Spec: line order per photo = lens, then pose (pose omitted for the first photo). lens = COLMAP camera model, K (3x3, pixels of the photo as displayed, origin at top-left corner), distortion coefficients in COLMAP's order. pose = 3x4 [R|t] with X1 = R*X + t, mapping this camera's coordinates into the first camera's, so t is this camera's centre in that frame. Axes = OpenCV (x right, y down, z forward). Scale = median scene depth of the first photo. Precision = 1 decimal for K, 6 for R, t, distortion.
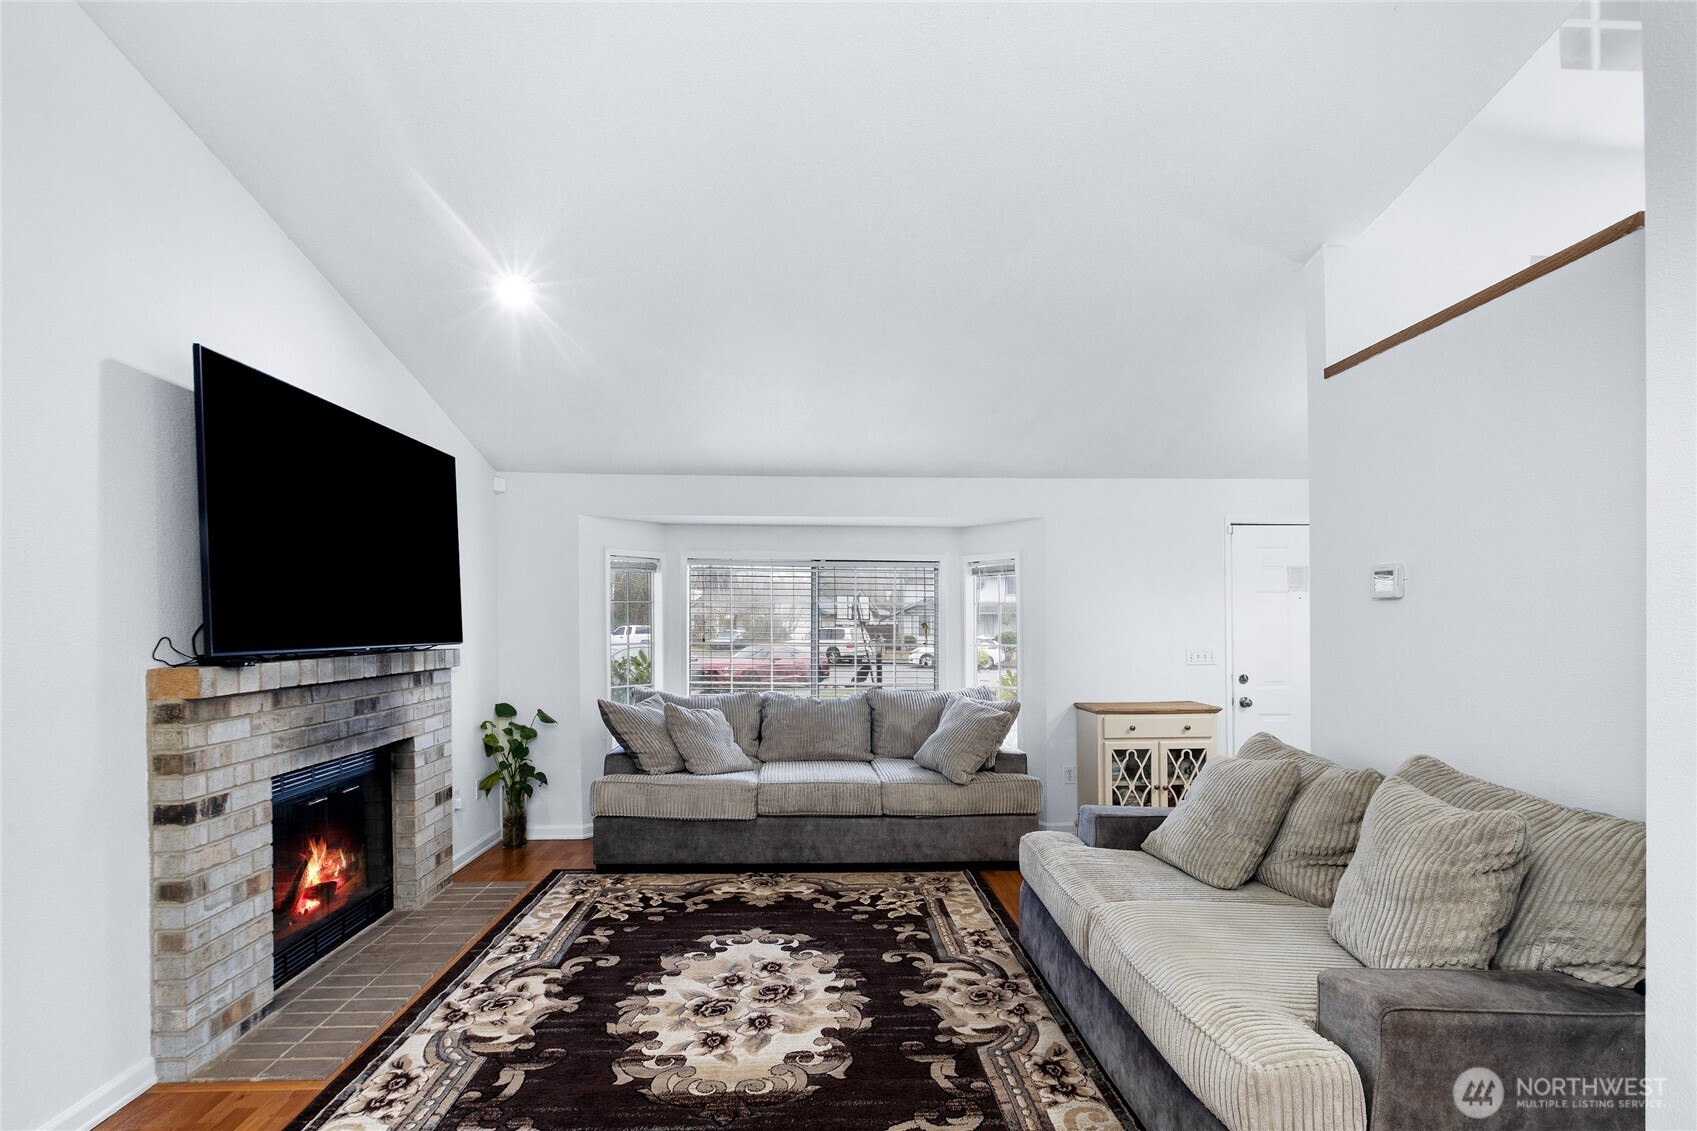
lens RADIAL K [[796.0, 0, 834.4], [0, 796.0, 622.8], [0, 0, 1]] dist [-0.000254, -0.000849]
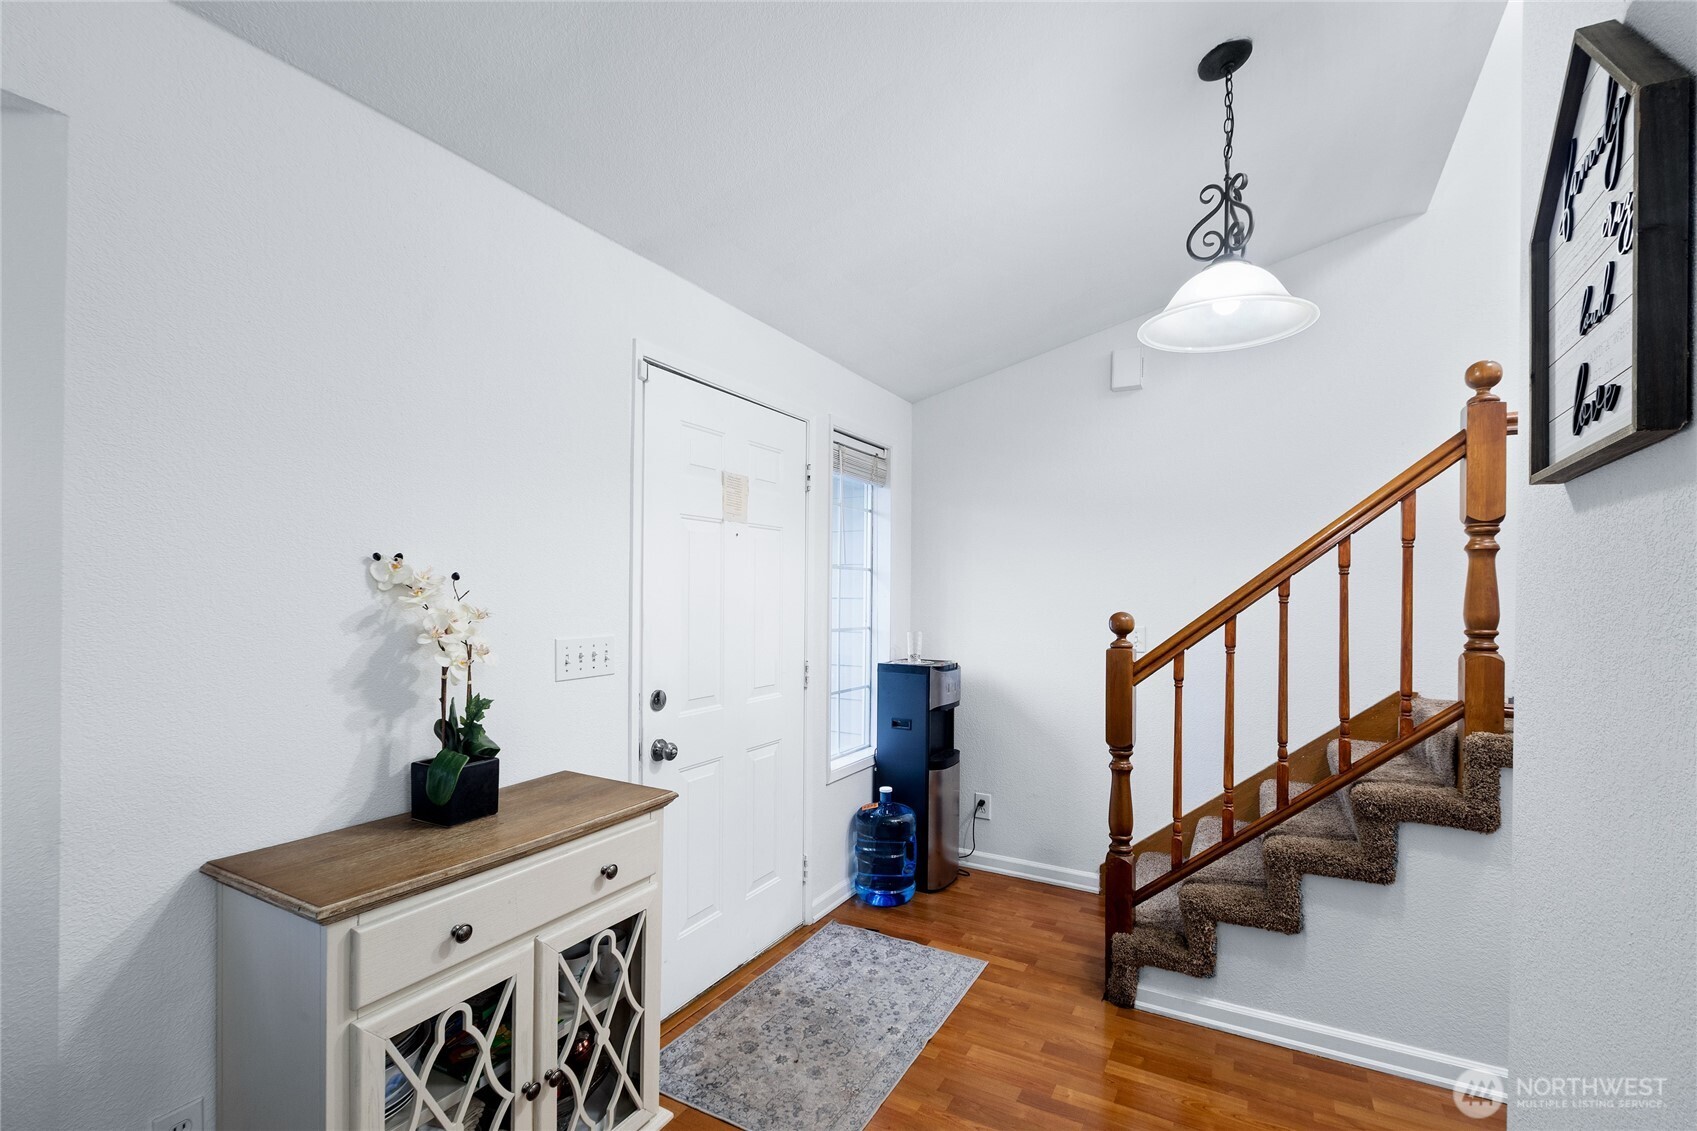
lens RADIAL K [[766.2, 0, 850.8], [0, 766.2, 587.8], [0, 0, 1]] dist [-0.000859, -0.000253]
pose [[0.525955, 0.009520, 0.850459, 0.311311], [-0.015754, 0.999875, -0.001450, 0.006830], [-0.850367, -0.012636, 0.526039, 1.084661]]
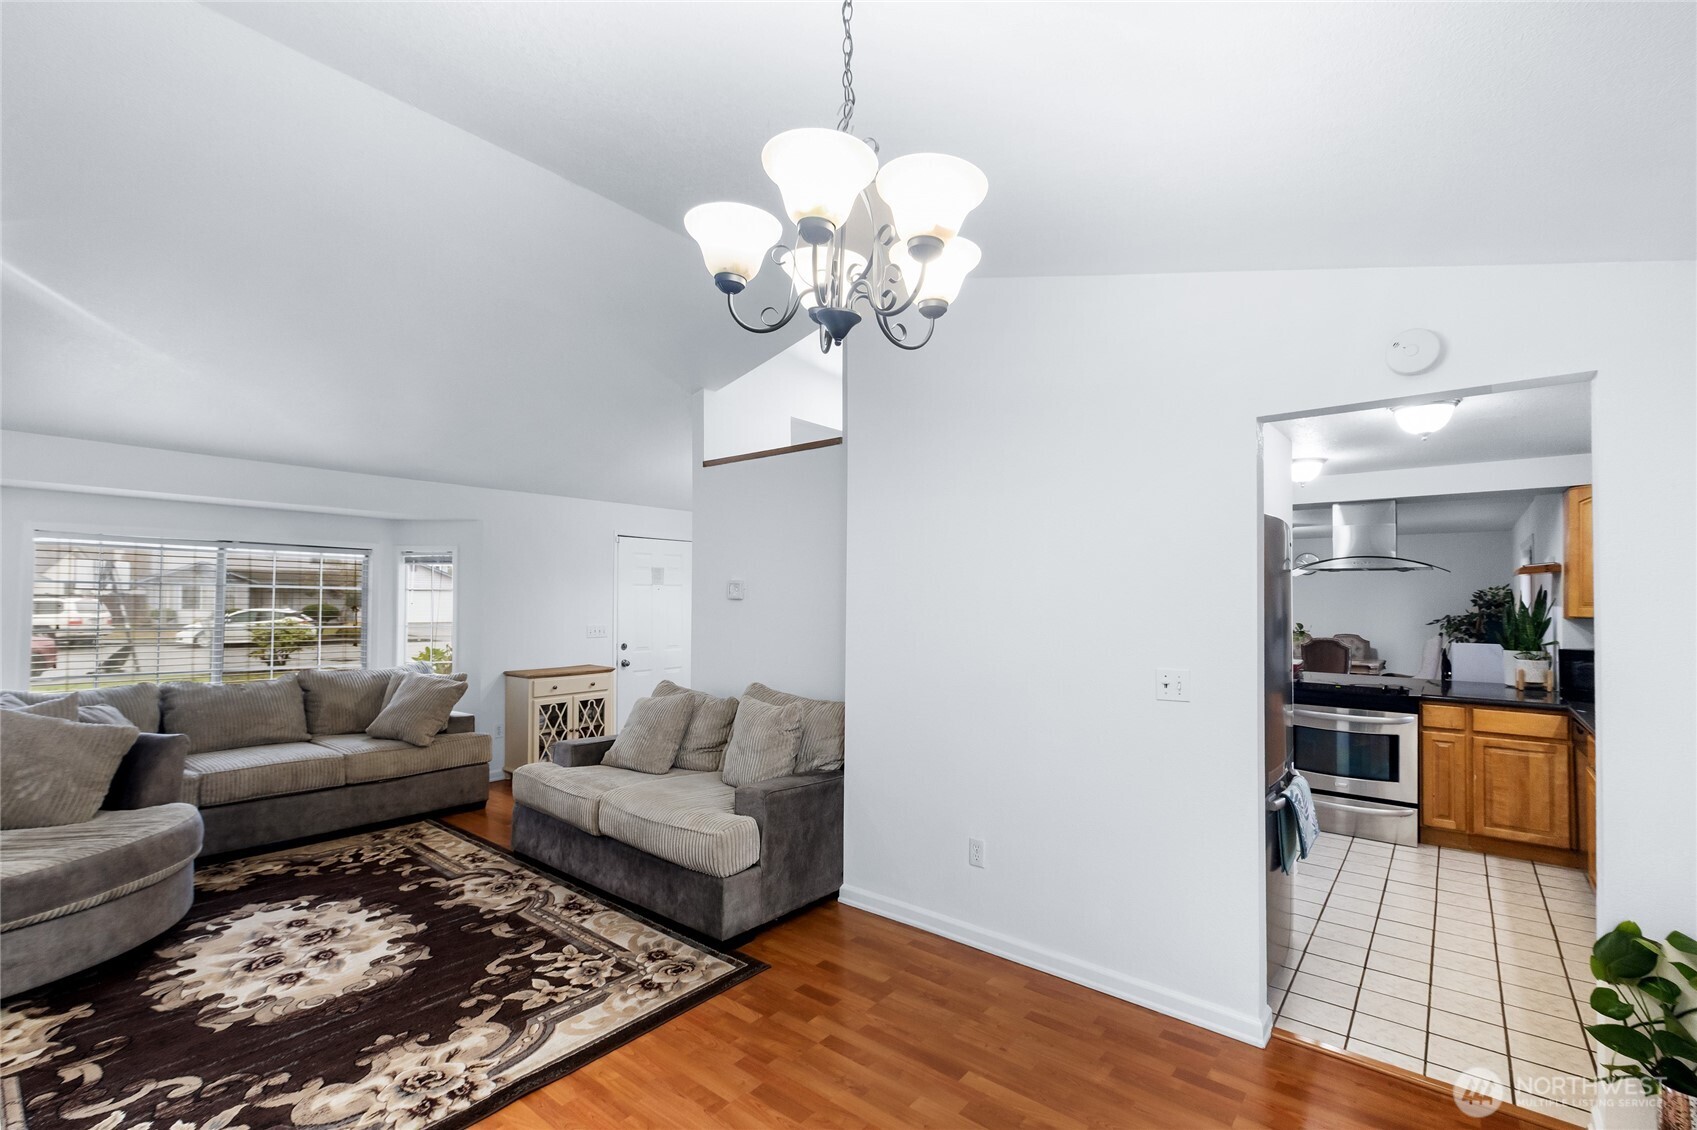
lens RADIAL K [[749.5, 0, 845.2], [0, 749.5, 582.8], [0, 0, 1]] dist [-0.002831, -0.000876]
pose [[0.661196, 0.021580, 0.749903, -0.354997], [-0.009762, 0.999749, -0.020162, -0.030157], [-0.750150, 0.006010, 0.661240, -0.264315]]
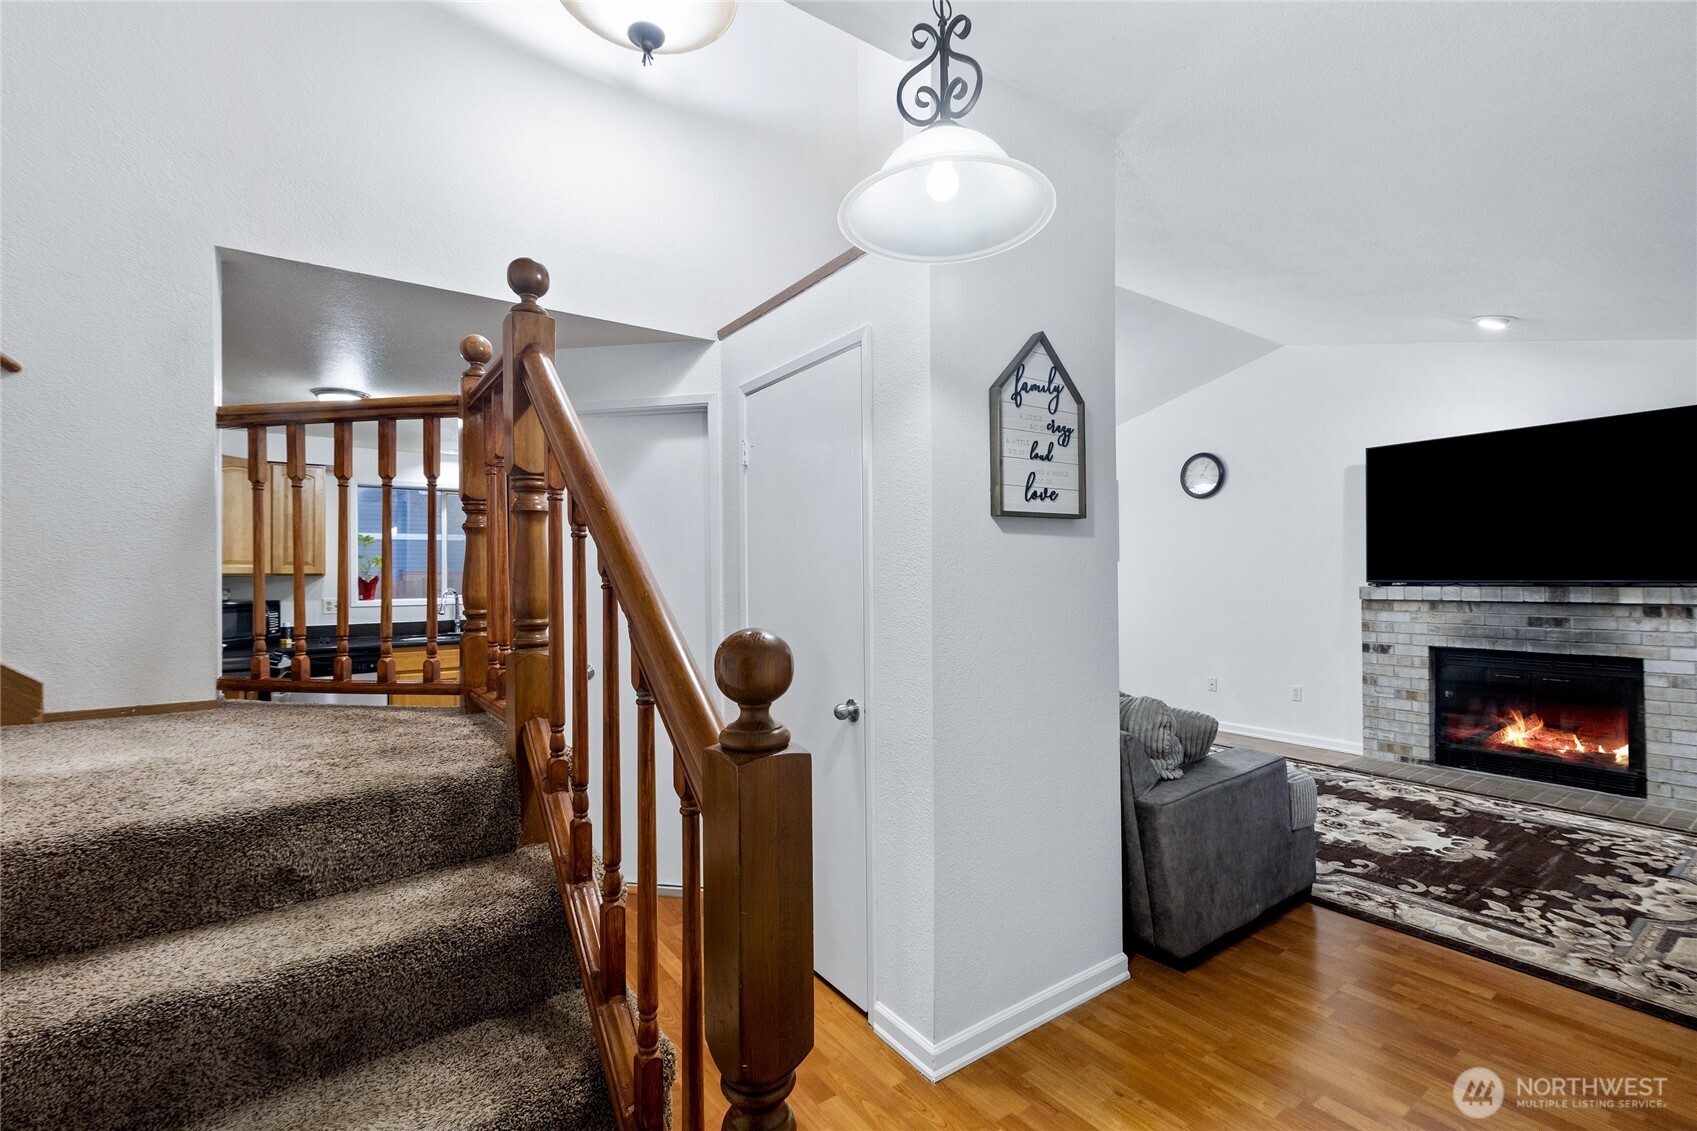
lens RADIAL K [[746.5, 0, 848.5], [0, 746.5, 565.5], [0, 0, 1]] dist [0.002916, -0.000575]
pose [[-0.834995, 0.001827, -0.550255, 1.258358], [0.012157, 0.999812, -0.015127, 0.006988], [0.550123, -0.019320, -0.834860, 1.486479]]
